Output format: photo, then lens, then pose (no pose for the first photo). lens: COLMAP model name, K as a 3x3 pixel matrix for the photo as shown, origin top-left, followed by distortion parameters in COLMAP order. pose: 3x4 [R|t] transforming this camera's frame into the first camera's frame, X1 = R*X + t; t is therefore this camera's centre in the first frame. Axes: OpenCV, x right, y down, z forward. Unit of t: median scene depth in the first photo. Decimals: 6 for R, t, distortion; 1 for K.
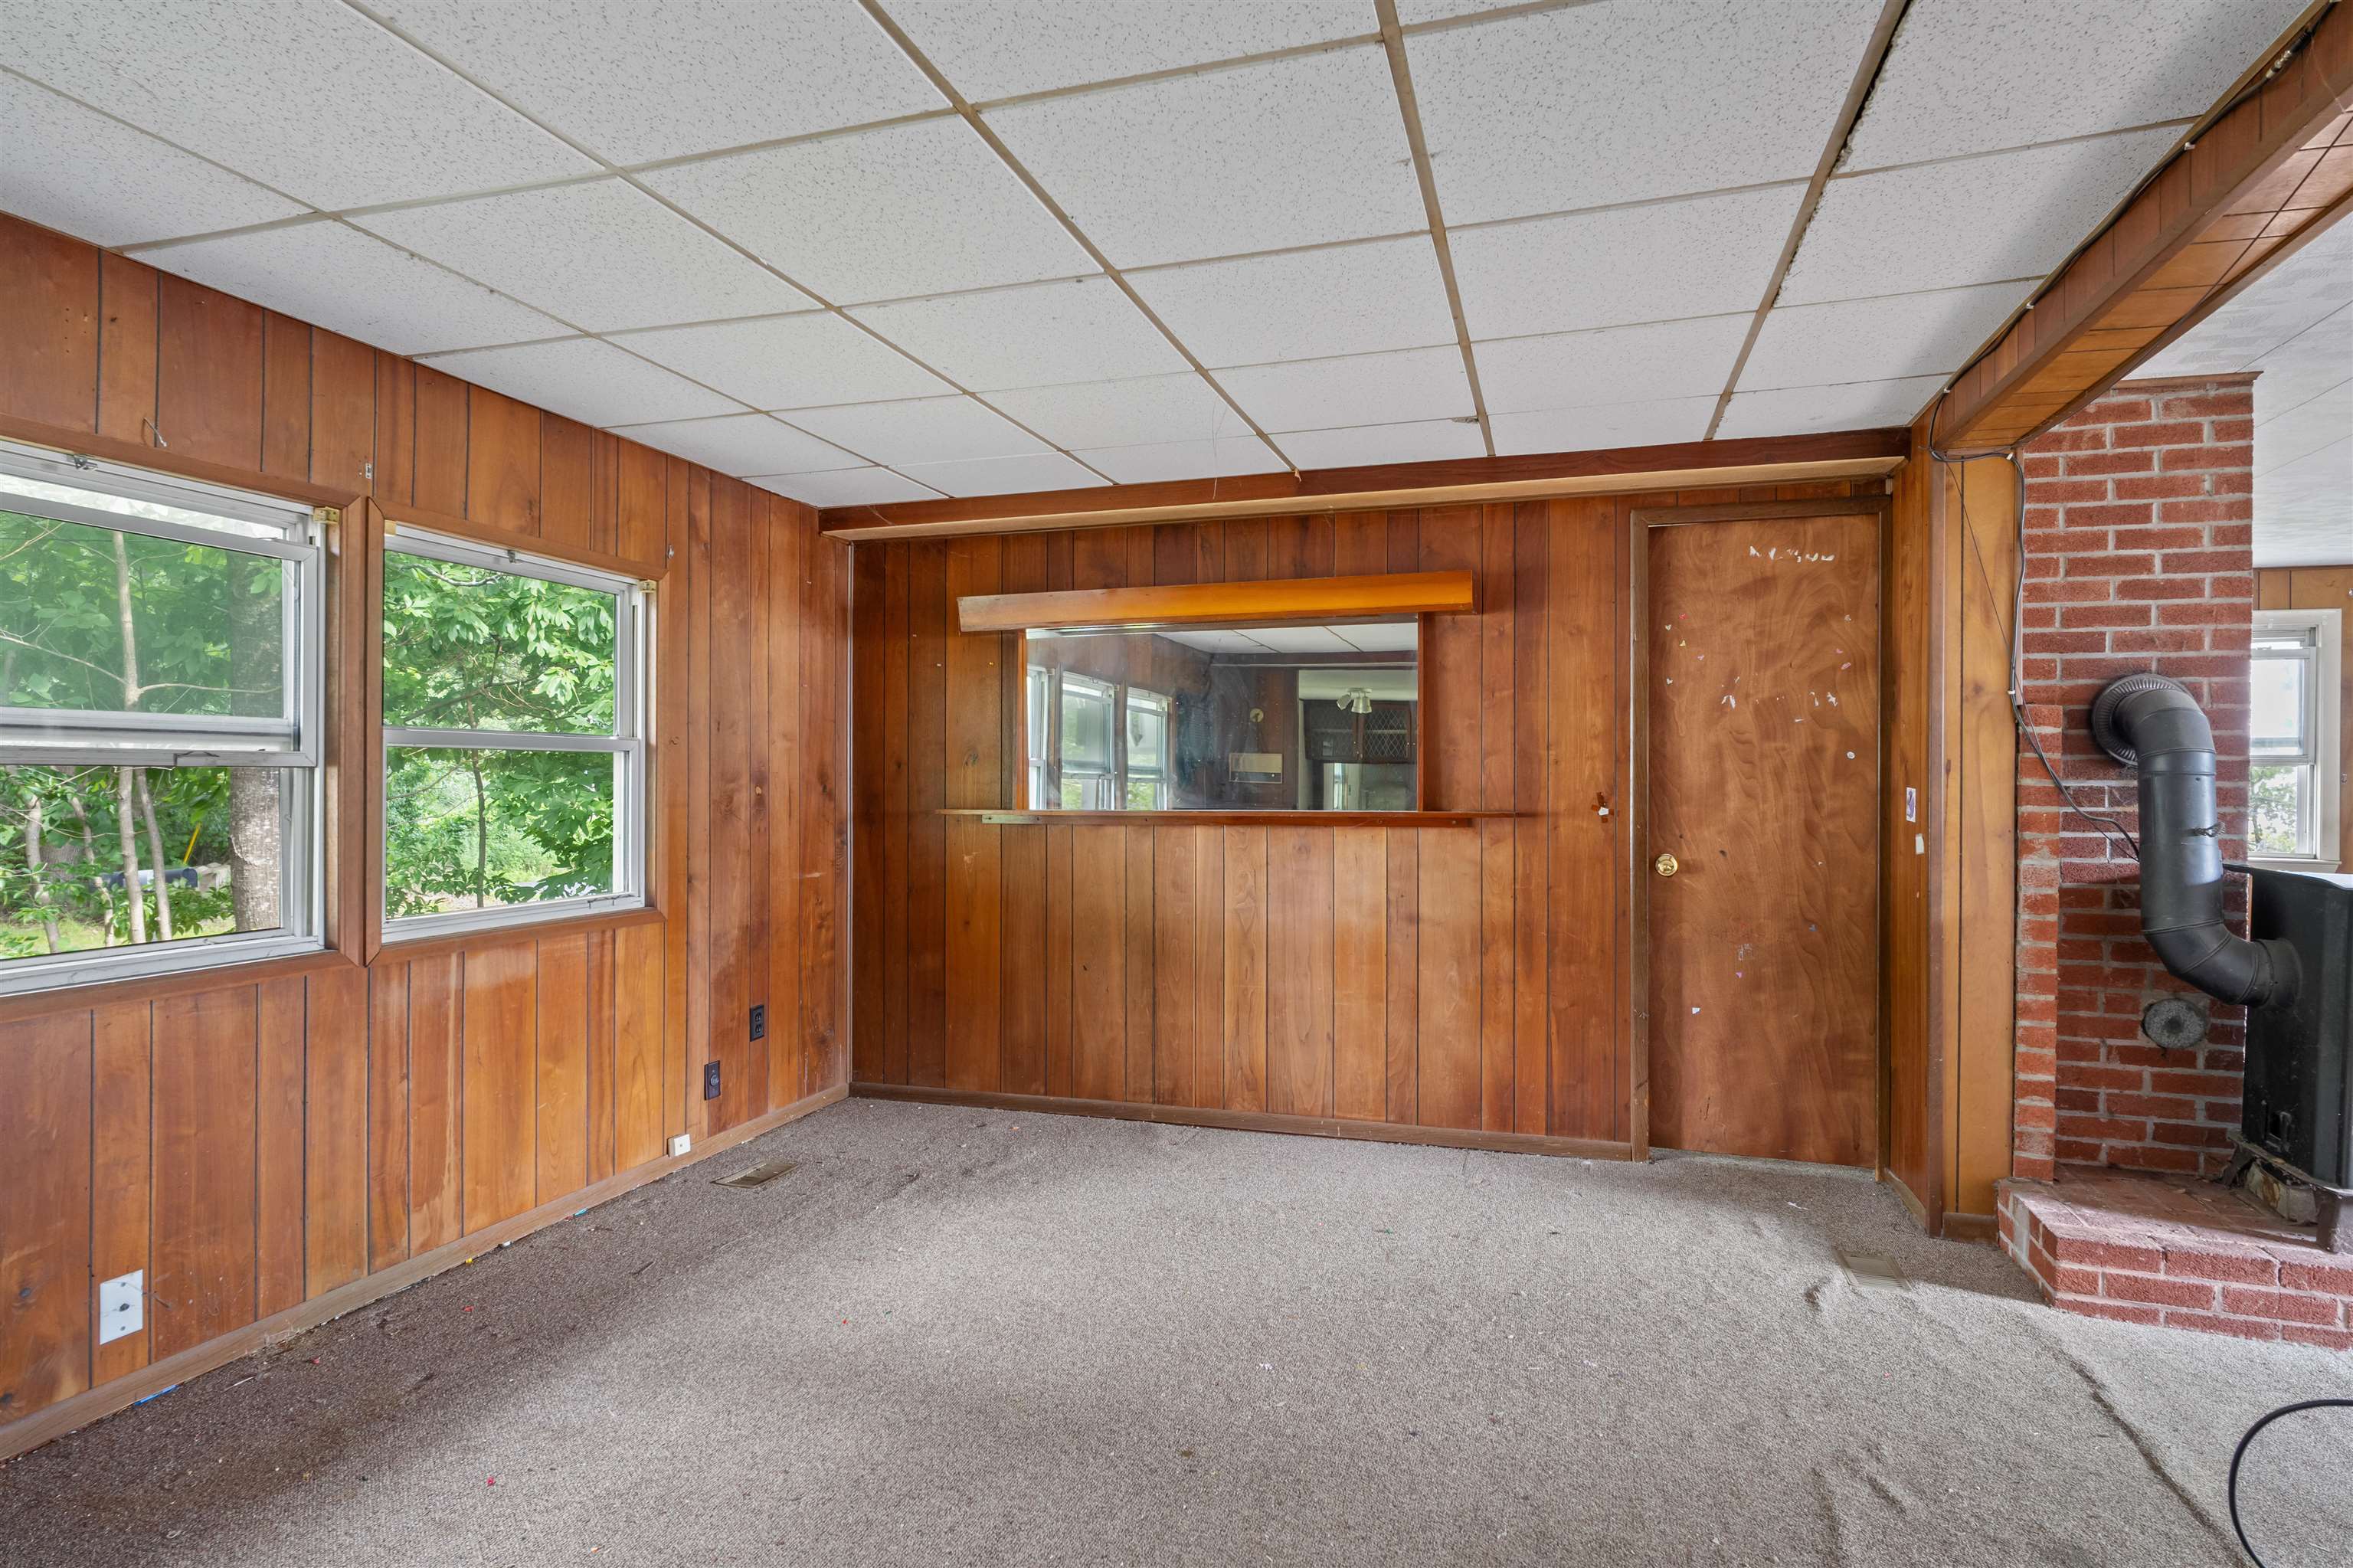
lens RADIAL K [[1244.2, 0, 1176.5], [0, 1244.2, 784.0], [0, 0, 1]] dist [0.000012, 0.000359]
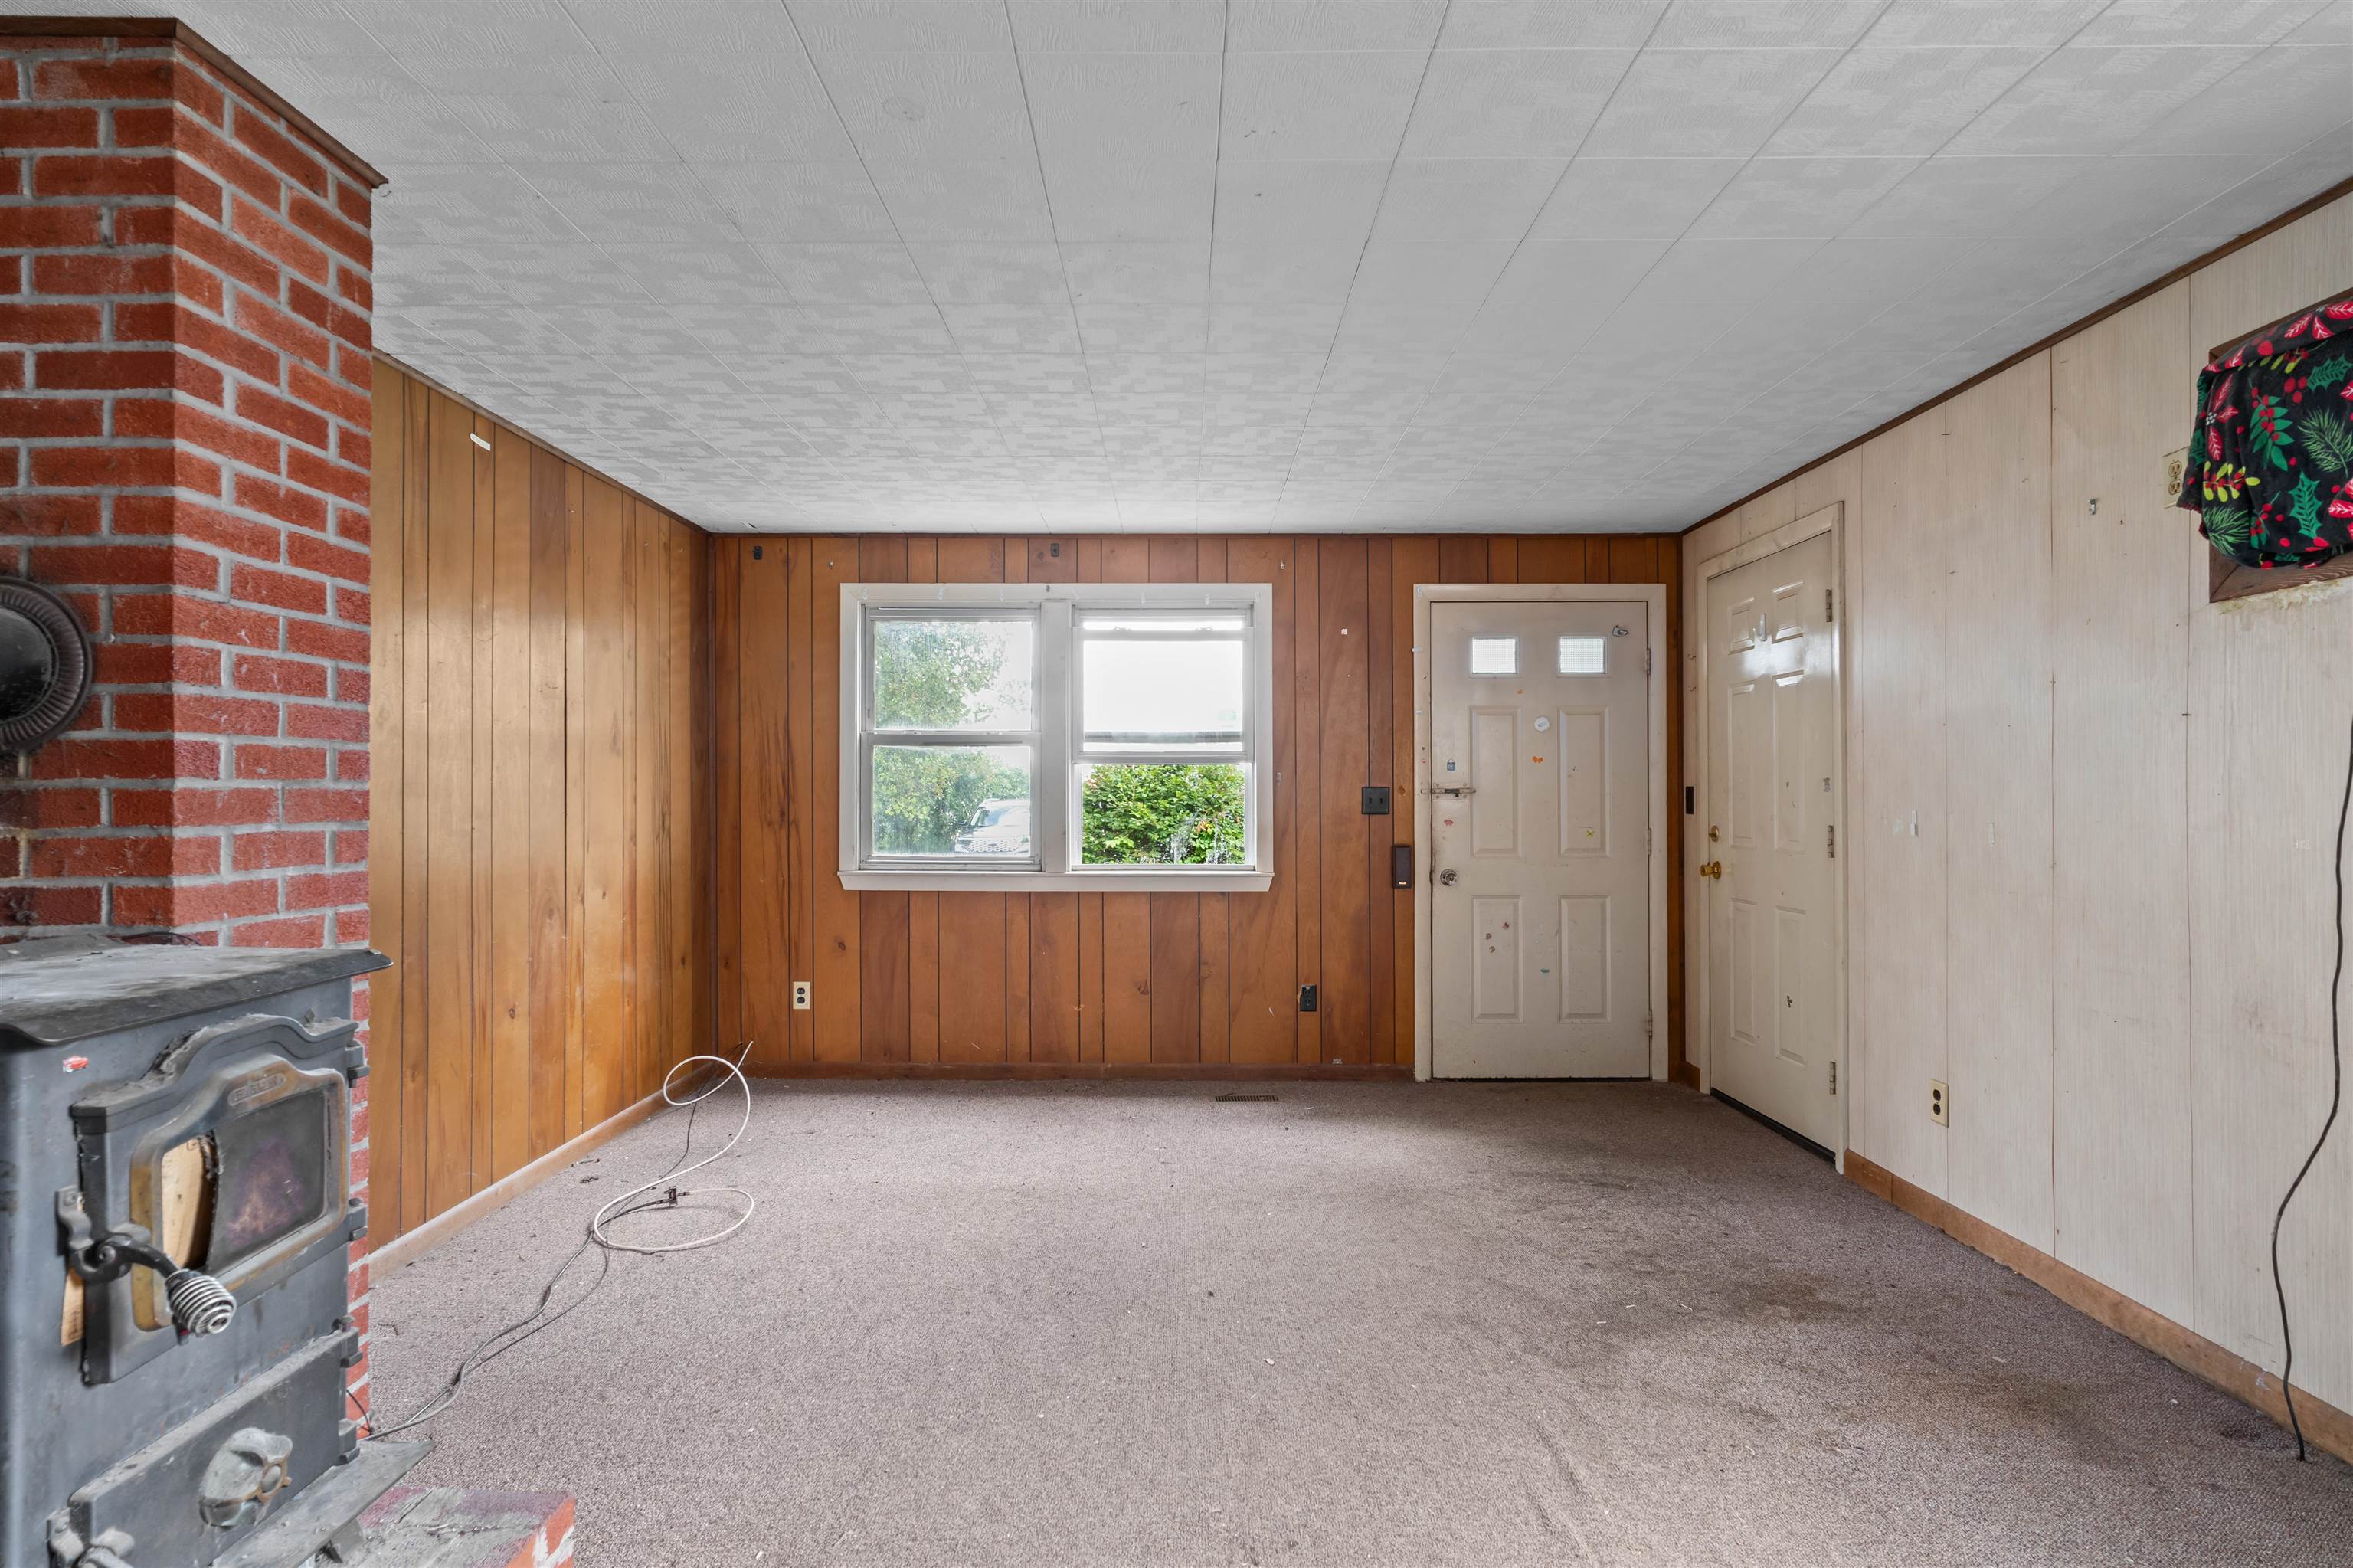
lens RADIAL K [[1215.5, 0, 1176.5], [0, 1215.5, 784.0], [0, 0, 1]] dist [-0.003209, 0.002533]
pose [[0.953969, -0.010542, 0.299719, 0.934357], [0.012664, 0.999907, -0.005141, 0.006851], [-0.299637, 0.008701, 0.954014, 0.307841]]
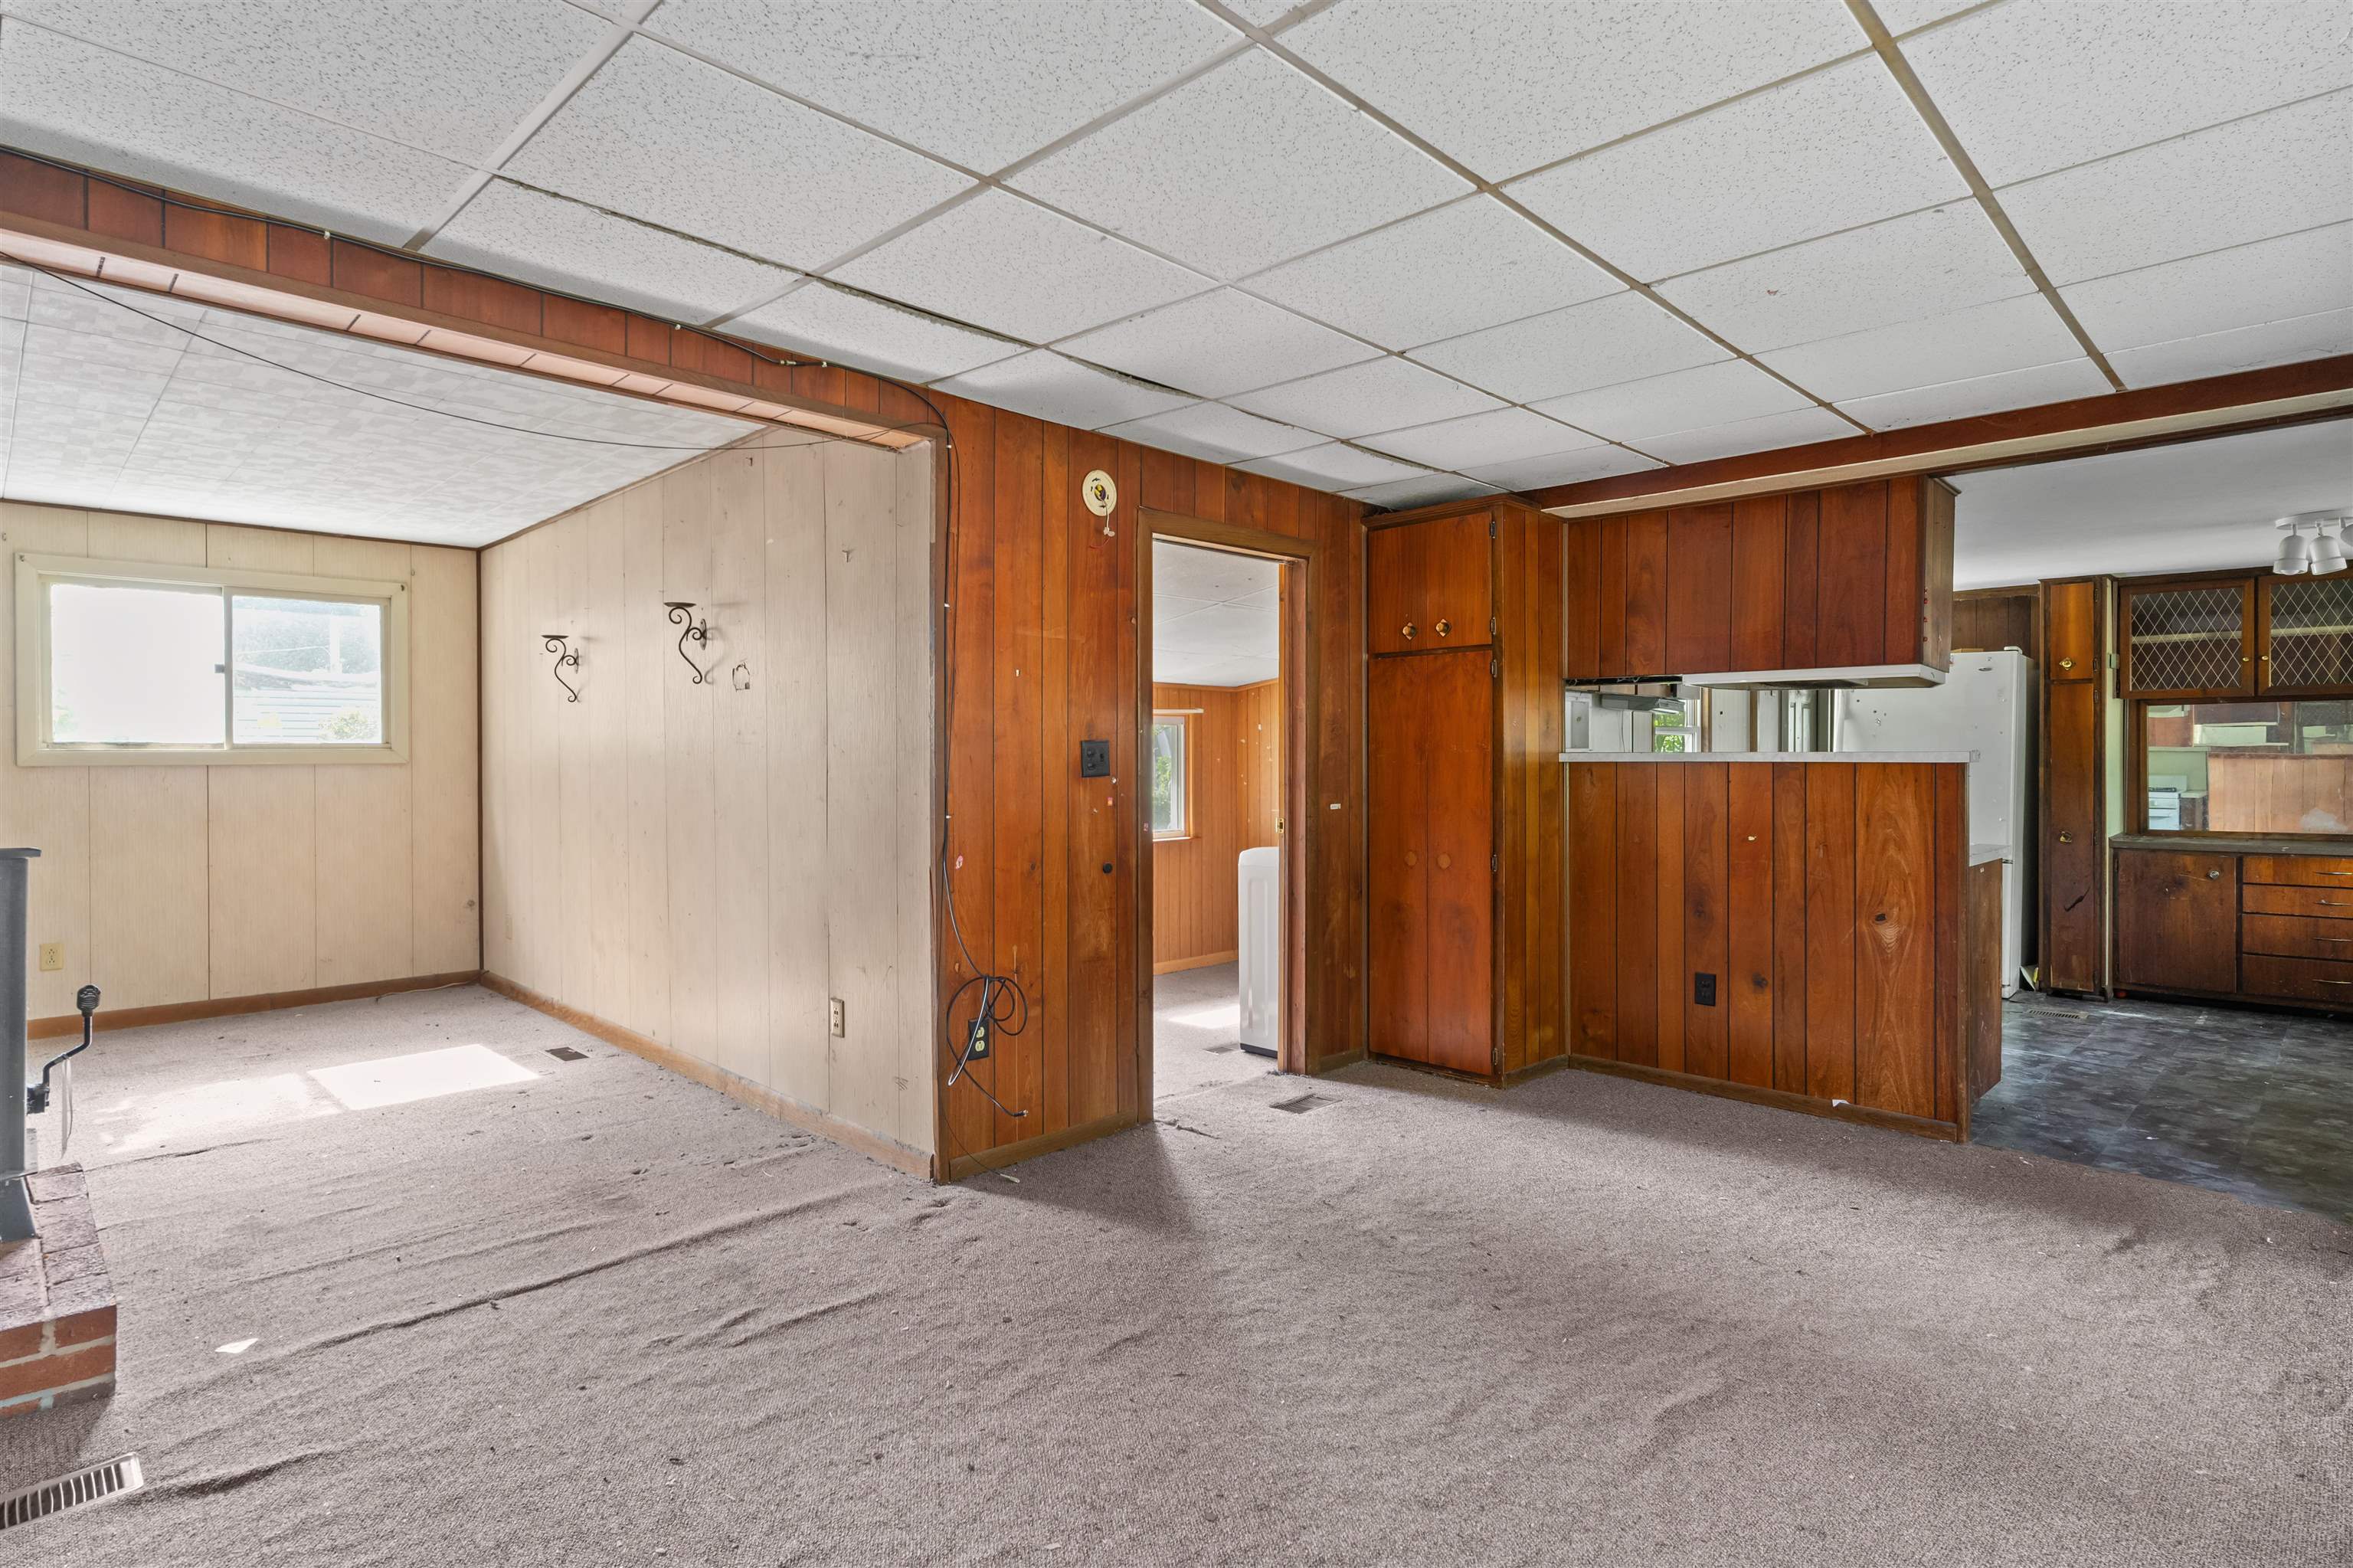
lens RADIAL K [[1214.3, 0, 1172.9], [0, 1214.3, 761.5], [0, 0, 1]] dist [-0.003905, 0.003335]
pose [[-0.890157, -0.009163, 0.455561, -0.203473], [-0.004335, 0.999923, 0.011642, -0.005663], [-0.455633, 0.008389, -0.890128, 1.021922]]
